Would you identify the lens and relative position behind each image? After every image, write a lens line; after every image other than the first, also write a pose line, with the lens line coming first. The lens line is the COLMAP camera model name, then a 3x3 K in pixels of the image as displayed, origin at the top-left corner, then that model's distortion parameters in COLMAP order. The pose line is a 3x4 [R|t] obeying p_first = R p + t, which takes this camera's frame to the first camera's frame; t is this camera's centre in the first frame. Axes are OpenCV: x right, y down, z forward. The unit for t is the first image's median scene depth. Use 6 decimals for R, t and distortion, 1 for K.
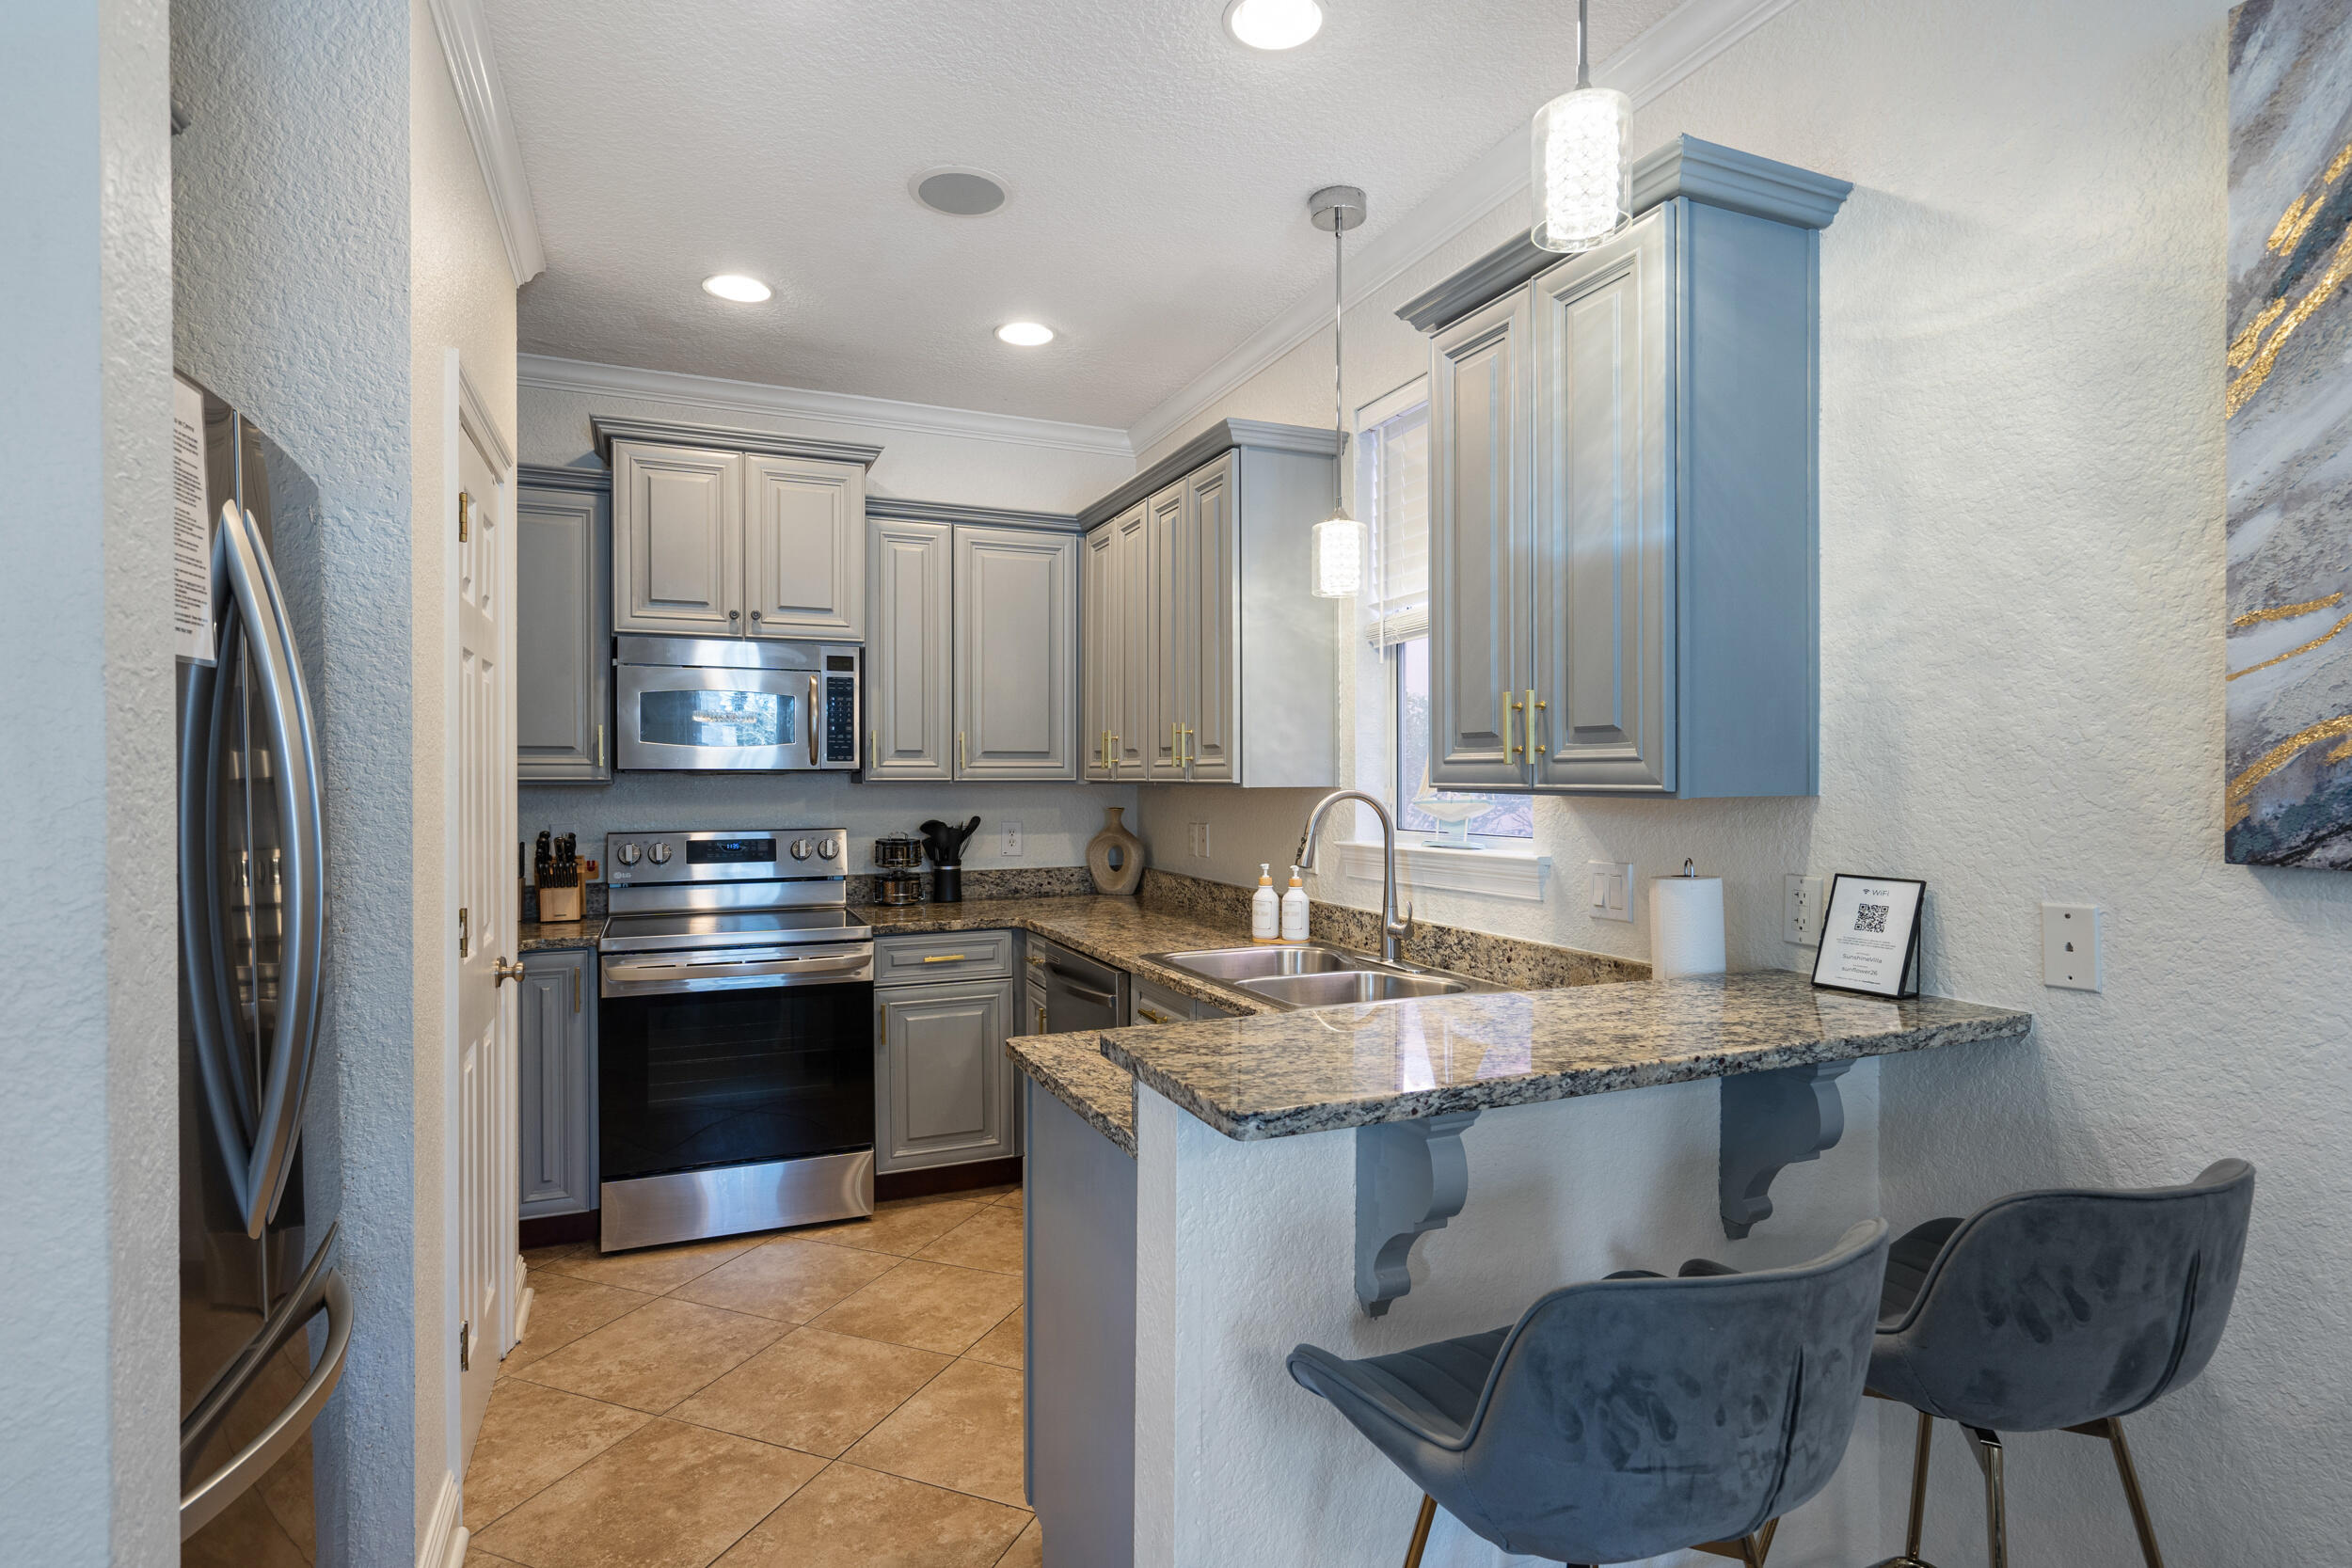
lens RADIAL K [[1191.5, 0, 1185.2], [0, 1191.5, 781.2], [0, 0, 1]] dist [0.002399, 0.002034]
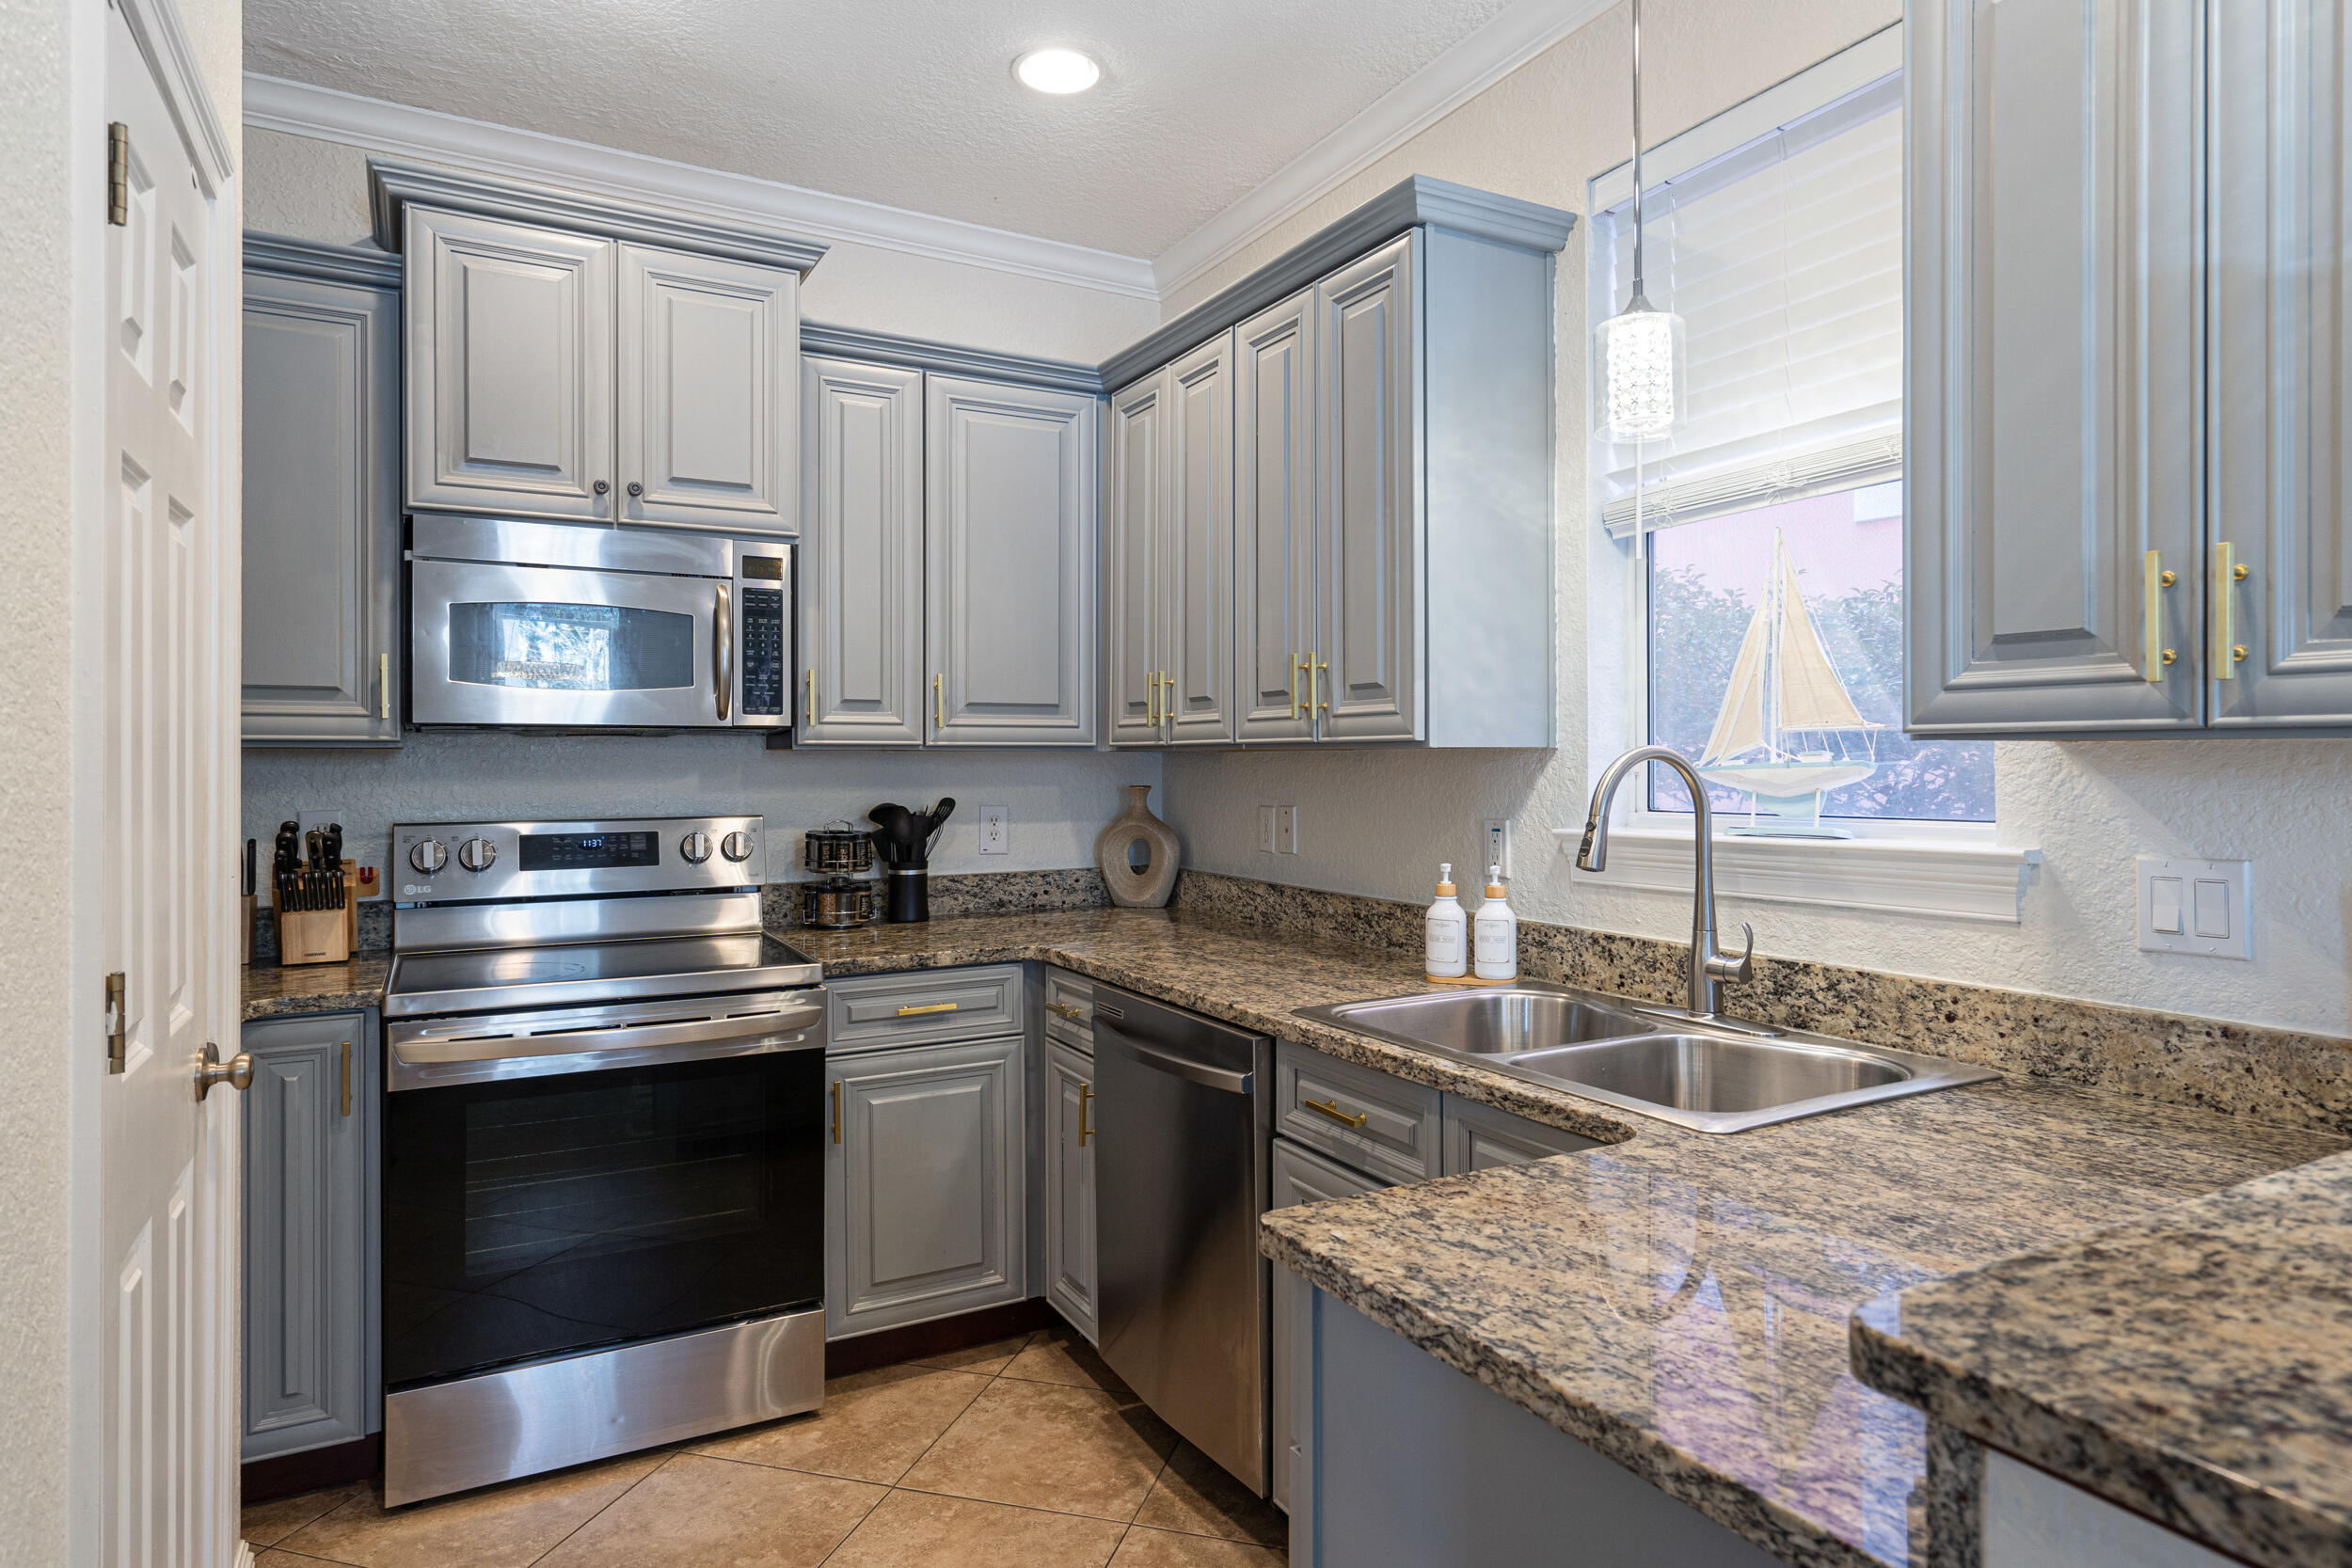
lens RADIAL K [[1351.3, 0, 1200.0], [0, 1351.3, 755.7], [0, 0, 1]] dist [0.007792, -0.000382]
pose [[0.994944, -0.000477, 0.100434, -0.146711], [0.001229, 0.999972, -0.007427, 0.014815], [-0.100427, 0.007513, 0.994916, 0.268352]]
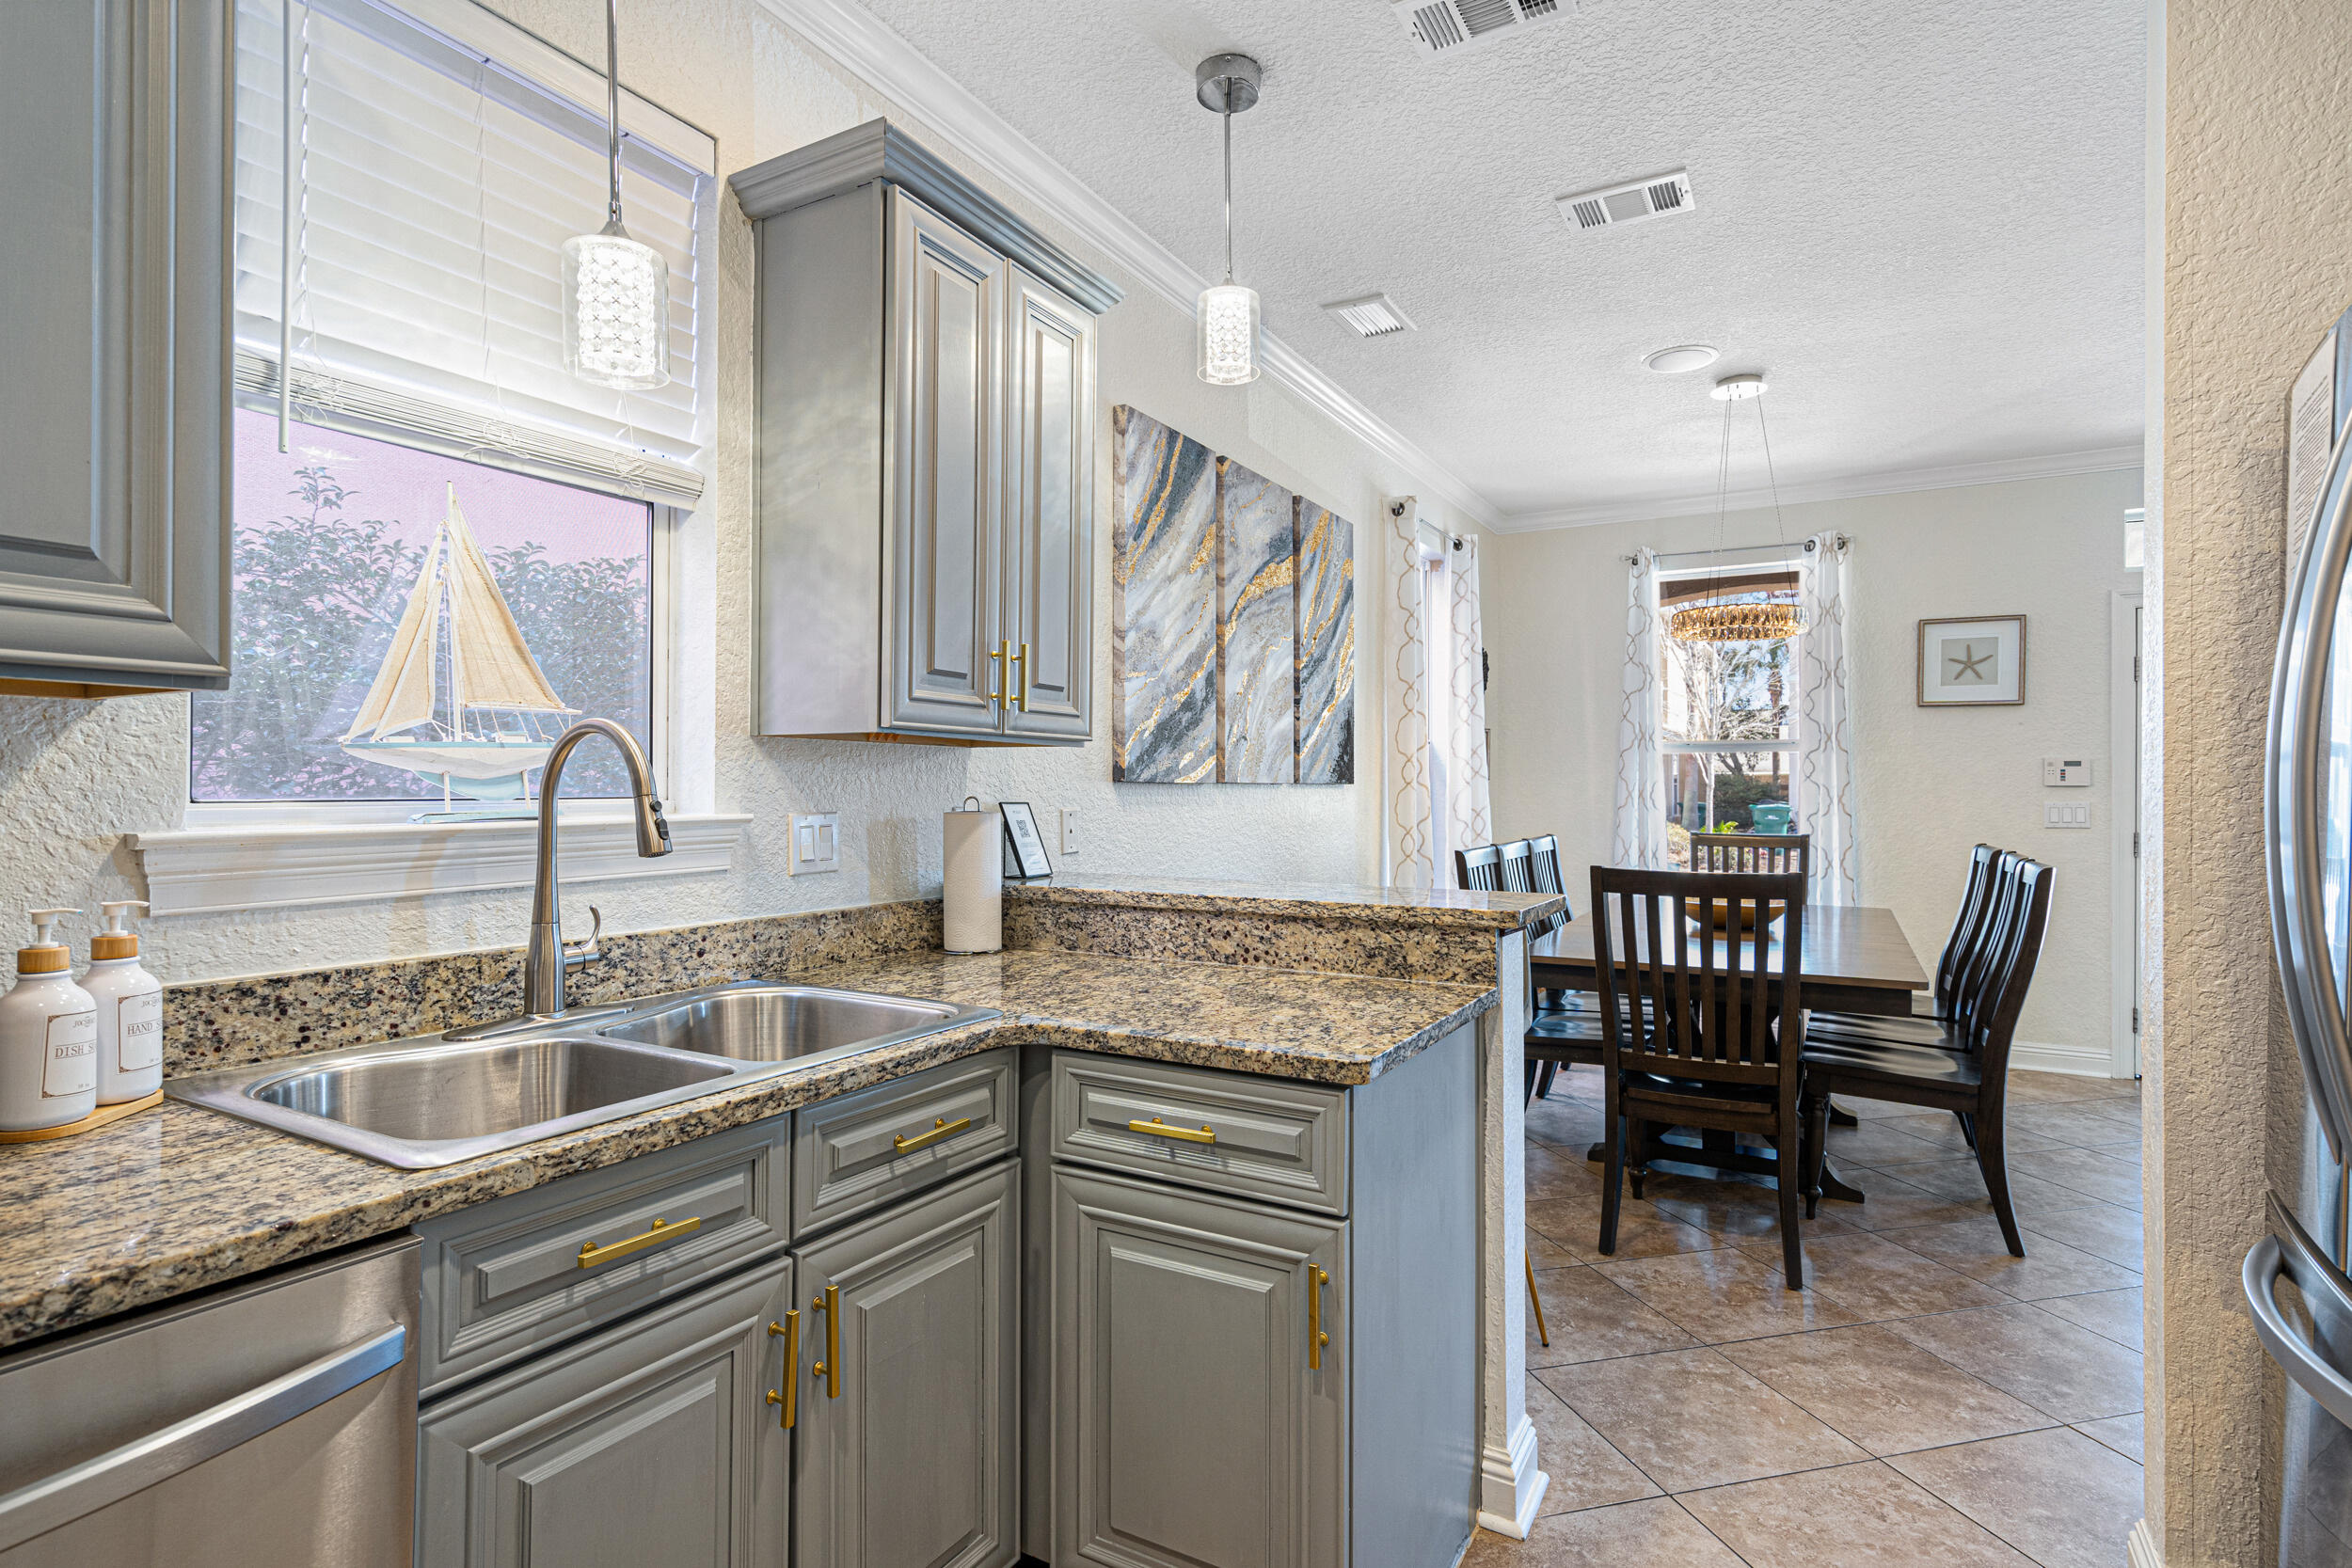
lens RADIAL K [[1191.5, 0, 1160.8], [0, 1191.5, 789.2], [0, 0, 1]] dist [0.002399, 0.002034]
pose [[-0.593752, -0.001256, 0.804647, -0.411897], [-0.001616, 0.999999, 0.000369, 0.034248], [-0.804647, -0.001081, -0.593753, 0.962193]]
